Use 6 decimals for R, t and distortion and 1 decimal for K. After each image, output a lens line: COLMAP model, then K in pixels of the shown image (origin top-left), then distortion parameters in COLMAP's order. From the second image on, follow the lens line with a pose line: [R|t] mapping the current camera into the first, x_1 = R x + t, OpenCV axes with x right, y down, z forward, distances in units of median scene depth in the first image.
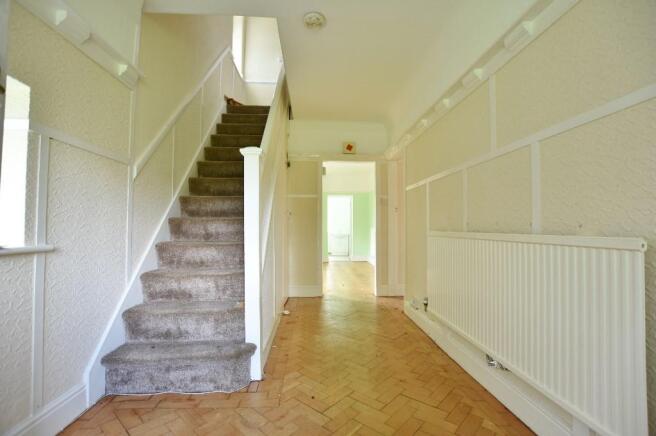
lens RADIAL K [[291.7, 0, 328.0], [0, 291.7, 218.0], [0, 0, 1]] dist [0.000312, 0.000041]
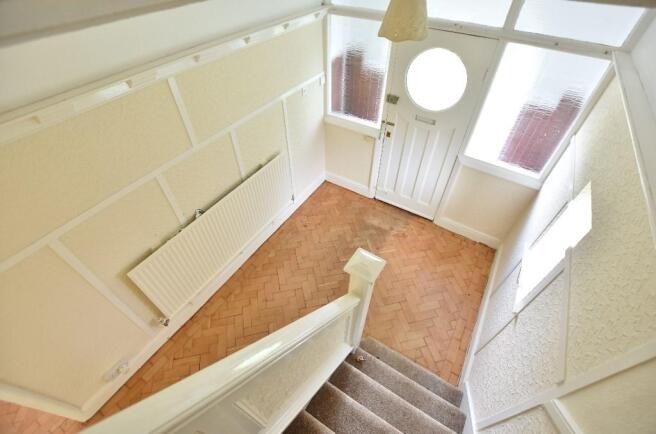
lens RADIAL K [[291.7, 0, 328.0], [0, 291.7, 217.0], [0, 0, 1]] dist [0.000312, 0.000041]
pose [[-0.810048, -0.430840, 0.397743, -0.430878], [-0.018405, 0.696669, 0.717157, -0.851868], [-0.586075, 0.573611, -0.572264, 1.473639]]
